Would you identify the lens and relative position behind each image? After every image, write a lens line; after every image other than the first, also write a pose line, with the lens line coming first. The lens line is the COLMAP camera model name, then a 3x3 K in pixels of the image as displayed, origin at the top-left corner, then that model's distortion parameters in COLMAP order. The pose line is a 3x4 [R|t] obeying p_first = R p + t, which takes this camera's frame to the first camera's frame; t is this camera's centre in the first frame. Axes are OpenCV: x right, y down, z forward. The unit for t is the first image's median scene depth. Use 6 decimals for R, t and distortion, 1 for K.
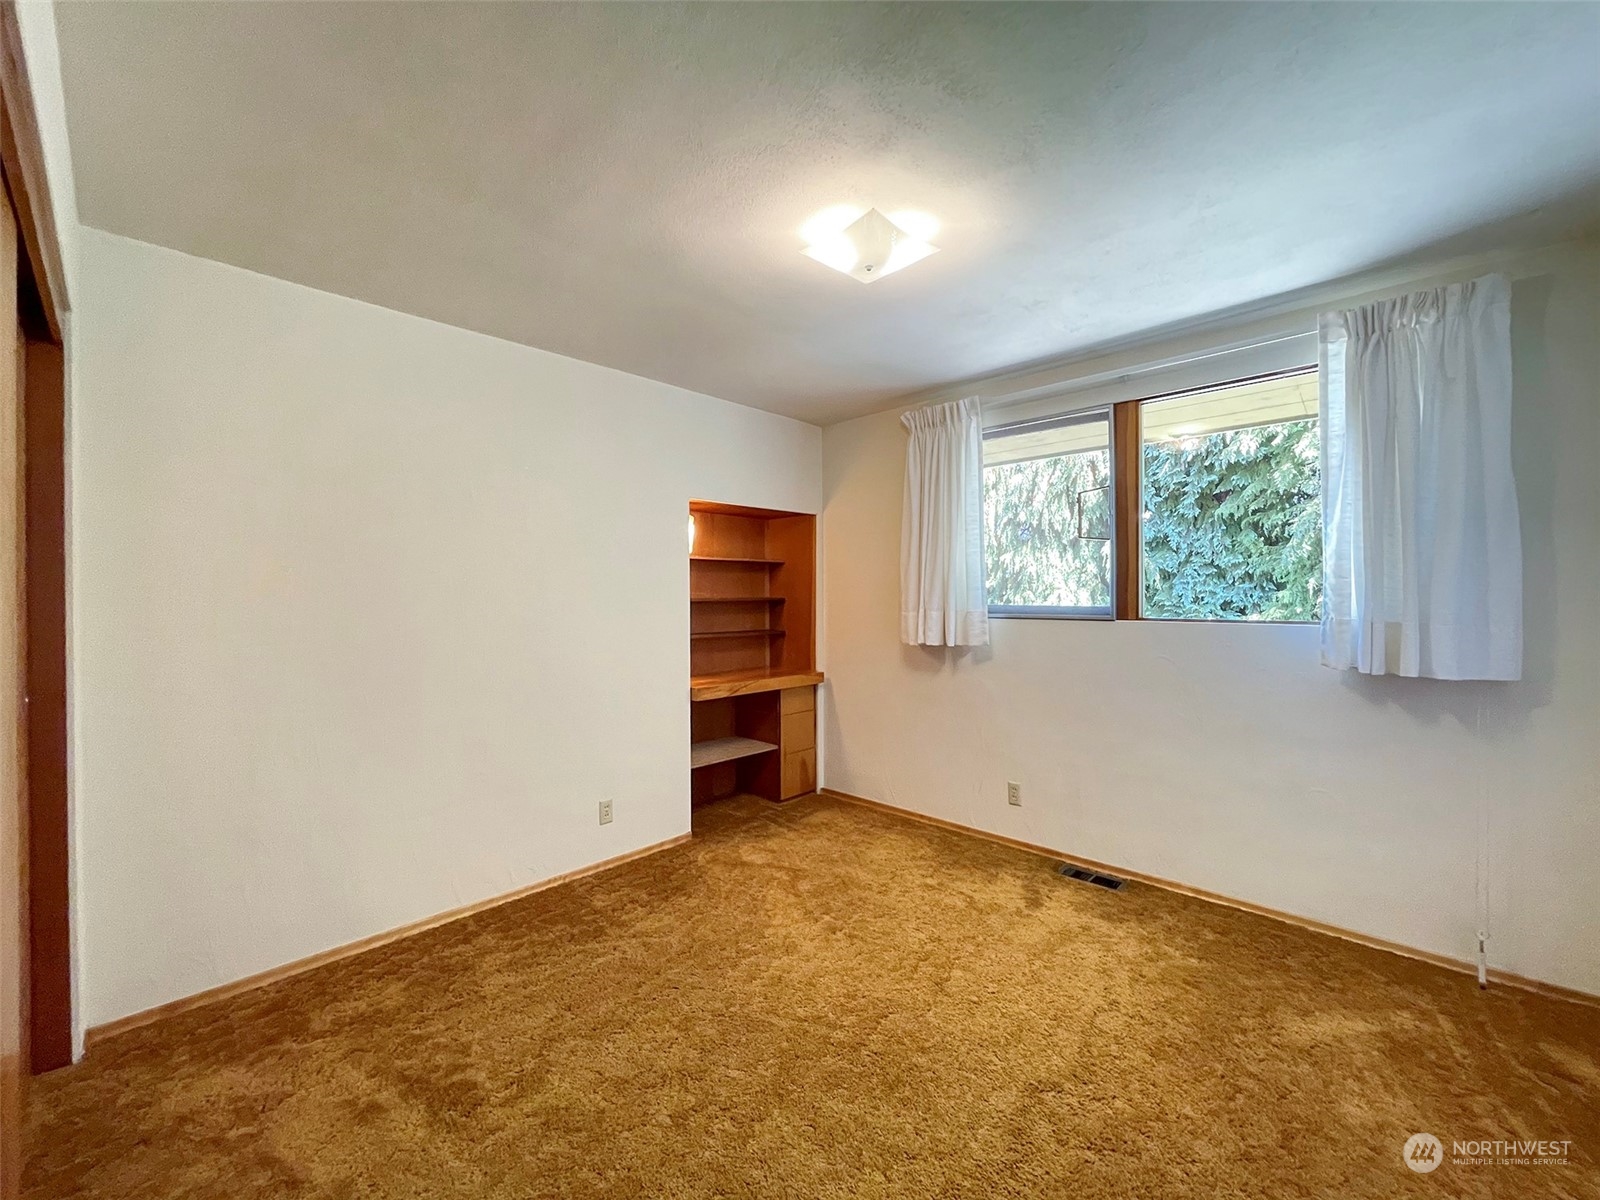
lens RADIAL K [[658.4, 0, 792.9], [0, 658.4, 591.2], [0, 0, 1]] dist [0.000958, 0.000309]
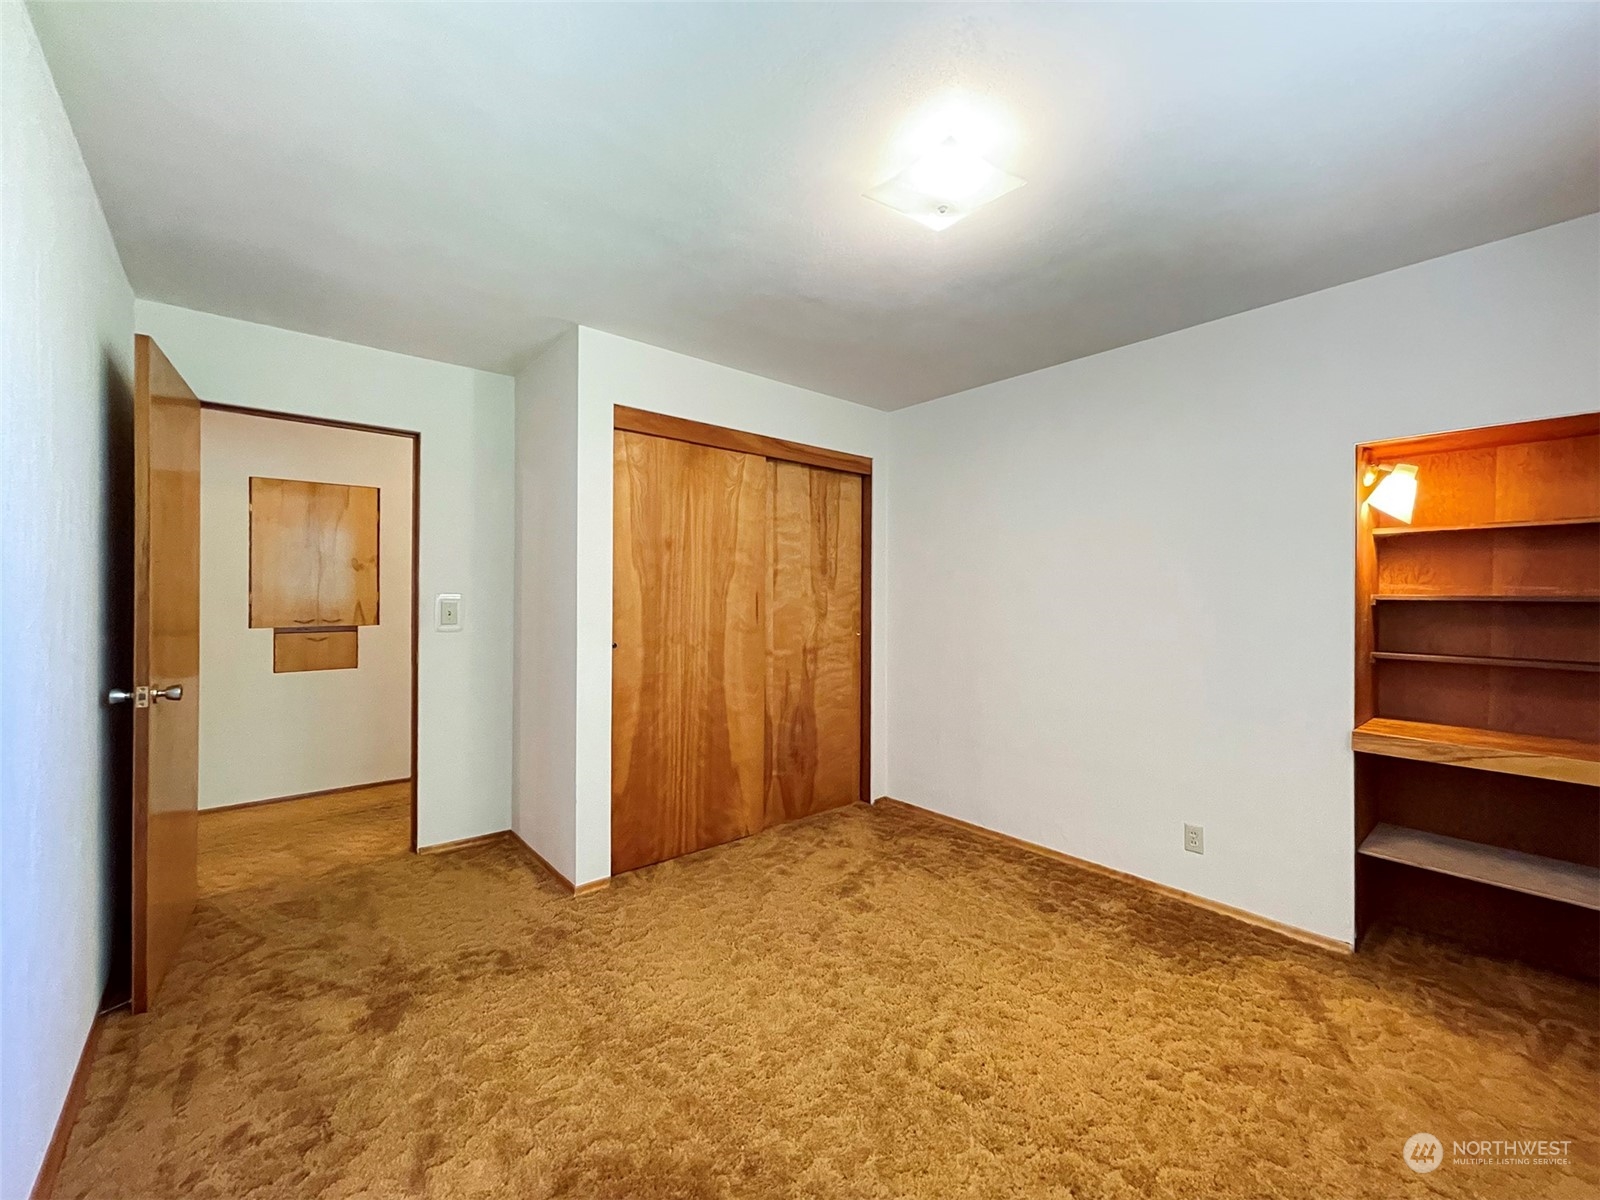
lens RADIAL K [[658.4, 0, 792.9], [0, 658.4, 591.2], [0, 0, 1]] dist [0.000958, 0.000309]
pose [[-0.099995, 0.003742, -0.994981, 0.596588], [-0.004552, 0.999981, 0.004218, 0.007250], [0.994978, 0.004951, -0.099976, 0.530209]]
